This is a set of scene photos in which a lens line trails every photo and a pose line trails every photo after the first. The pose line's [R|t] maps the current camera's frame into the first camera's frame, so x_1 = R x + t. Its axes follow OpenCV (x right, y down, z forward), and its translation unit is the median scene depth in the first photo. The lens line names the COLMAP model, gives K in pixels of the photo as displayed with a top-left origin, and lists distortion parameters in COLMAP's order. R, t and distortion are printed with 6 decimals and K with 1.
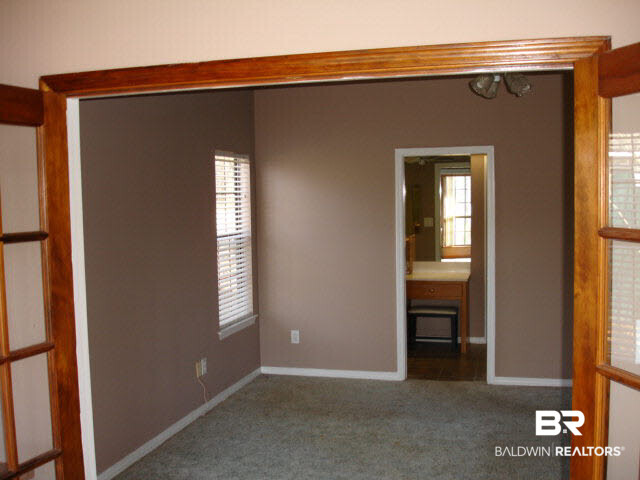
lens RADIAL K [[717.0, 0, 324.5], [0, 717.0, 242.7], [0, 0, 1]] dist [-0.087158, -0.001954]
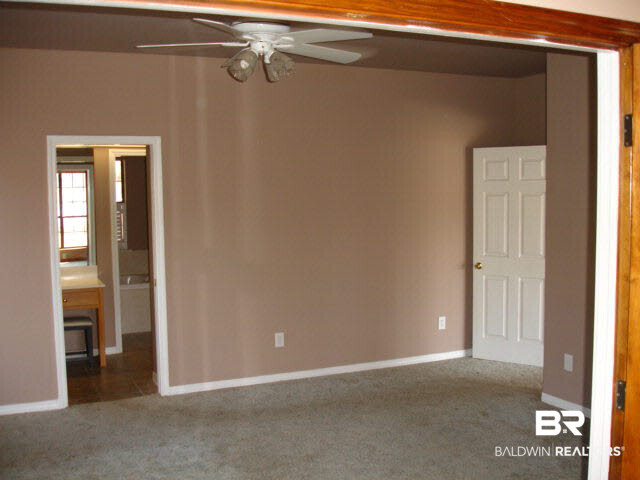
lens RADIAL K [[717.0, 0, 324.5], [0, 717.0, 242.7], [0, 0, 1]] dist [-0.087158, -0.001954]
pose [[0.773885, -0.041061, 0.631994, -0.179515], [0.040976, 0.999051, 0.014734, -0.004390], [-0.631999, 0.014495, 0.774833, 0.149144]]
